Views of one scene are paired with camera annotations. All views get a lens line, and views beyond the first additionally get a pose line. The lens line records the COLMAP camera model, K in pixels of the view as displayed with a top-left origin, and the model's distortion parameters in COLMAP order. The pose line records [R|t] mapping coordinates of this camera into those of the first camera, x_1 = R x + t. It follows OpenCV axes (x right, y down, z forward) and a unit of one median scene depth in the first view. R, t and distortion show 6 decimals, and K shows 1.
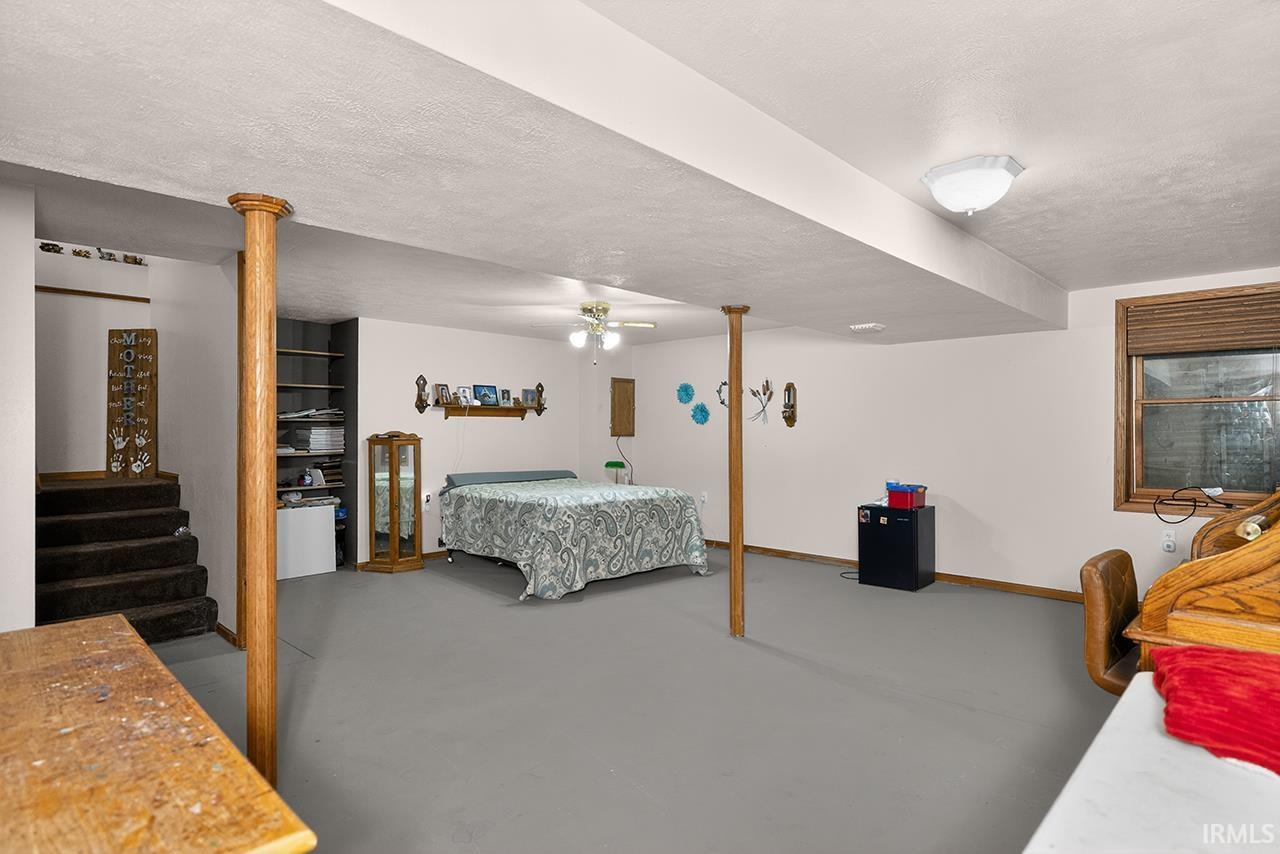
lens RADIAL K [[664.1, 0, 639.9], [0, 664.1, 427.9], [0, 0, 1]] dist [-0.001669, 0.000827]
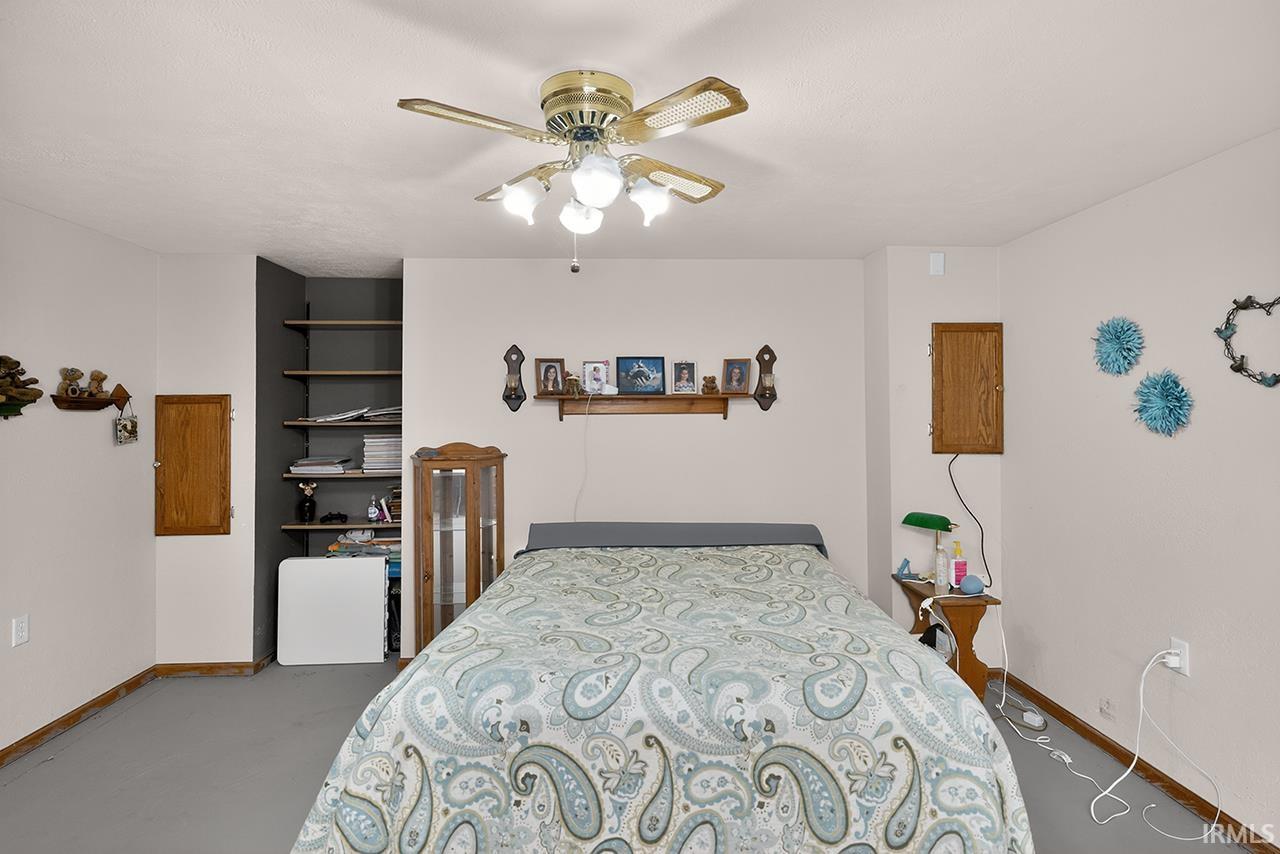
lens RADIAL K [[664.1, 0, 640.2], [0, 664.1, 398.4], [0, 0, 1]] dist [-0.001669, 0.000827]
pose [[0.723929, -0.016442, -0.689678, 0.141578], [0.006645, 0.999836, -0.016862, -0.021028], [0.689842, 0.007624, 0.723919, 0.615170]]
